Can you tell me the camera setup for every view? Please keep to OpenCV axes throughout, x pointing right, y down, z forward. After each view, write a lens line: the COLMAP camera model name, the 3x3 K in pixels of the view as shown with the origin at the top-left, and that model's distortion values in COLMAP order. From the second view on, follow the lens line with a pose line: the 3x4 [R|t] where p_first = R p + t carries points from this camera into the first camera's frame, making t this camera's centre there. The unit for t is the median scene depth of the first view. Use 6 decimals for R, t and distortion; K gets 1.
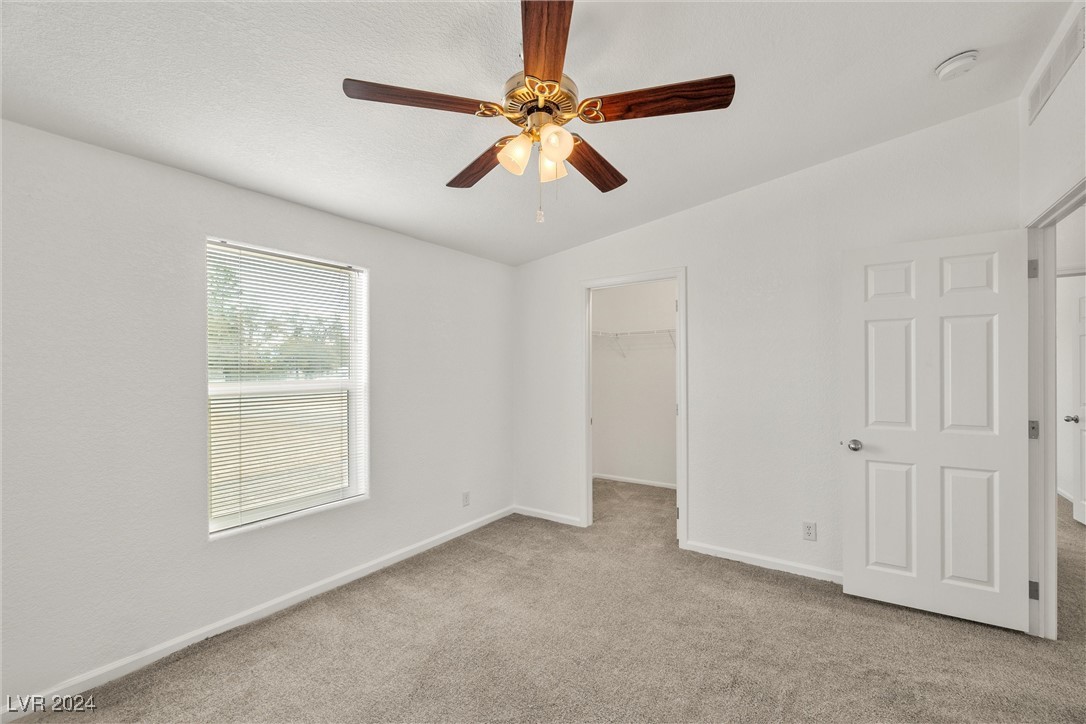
lens RADIAL K [[459.3, 0, 544.0], [0, 459.3, 363.1], [0, 0, 1]] dist [0.002099, -0.000196]
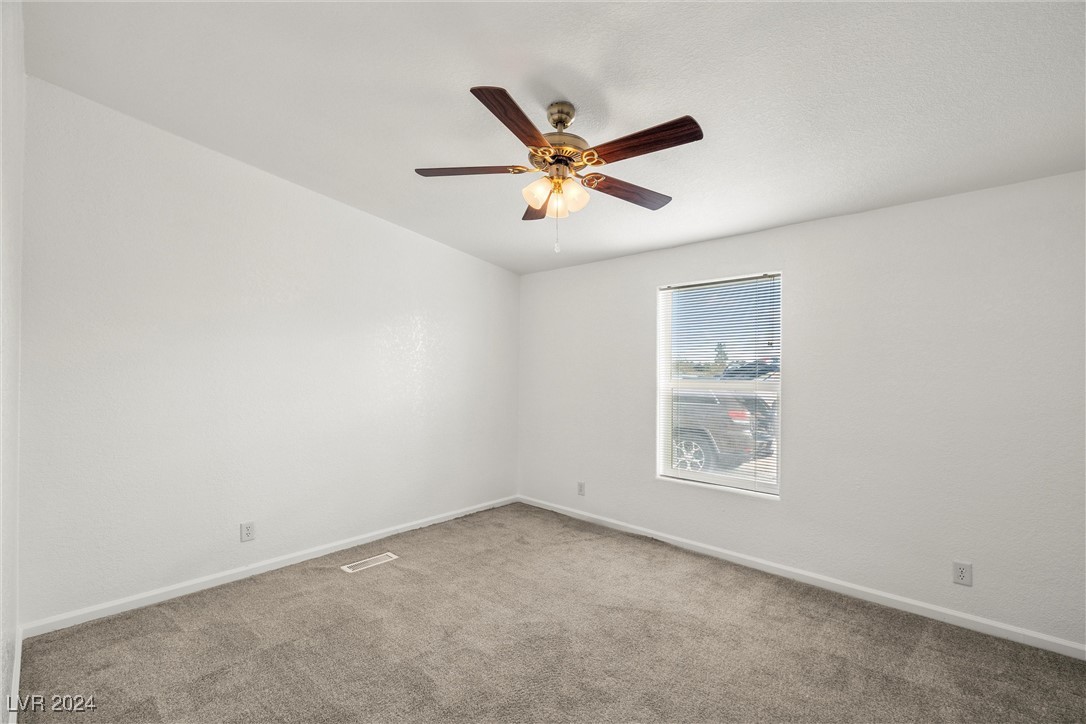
lens RADIAL K [[459.3, 0, 538.9], [0, 459.3, 359.6], [0, 0, 1]] dist [0.002099, -0.000196]
pose [[-0.141872, -0.028353, -0.989479, 0.801314], [0.000734, 0.999586, -0.028748, 0.019921], [0.989885, -0.004804, -0.141792, 0.727090]]
